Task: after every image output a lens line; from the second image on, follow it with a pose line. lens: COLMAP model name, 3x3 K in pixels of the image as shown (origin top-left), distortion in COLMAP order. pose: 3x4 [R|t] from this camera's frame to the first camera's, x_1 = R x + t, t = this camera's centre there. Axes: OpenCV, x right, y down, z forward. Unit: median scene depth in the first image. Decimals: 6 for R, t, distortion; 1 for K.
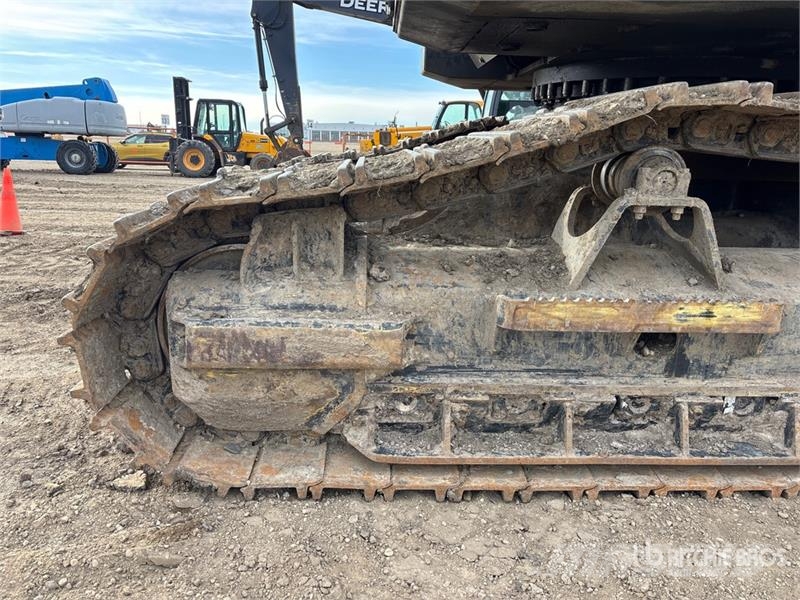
lens RADIAL K [[608.3, 0, 400.0], [0, 608.3, 300.0], [0, 0, 1]] dist [0.060794, -0.063376]
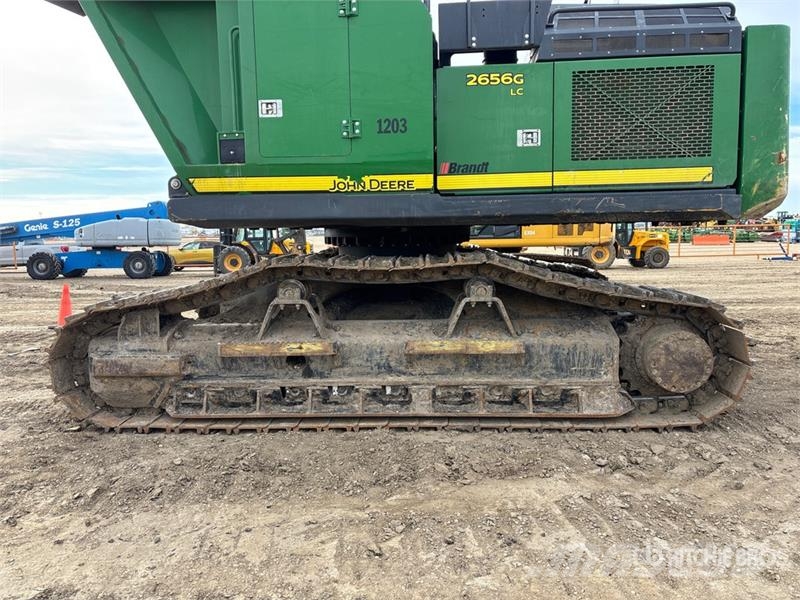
lens RADIAL K [[596.6, 0, 403.3], [0, 596.6, 287.4], [0, 0, 1]] dist [0.009973, 0.004904]
pose [[0.995928, -0.036855, -0.082277, 1.001866], [0.023178, 0.986620, -0.161384, 0.160549], [0.087124, 0.158820, 0.983456, -1.190825]]
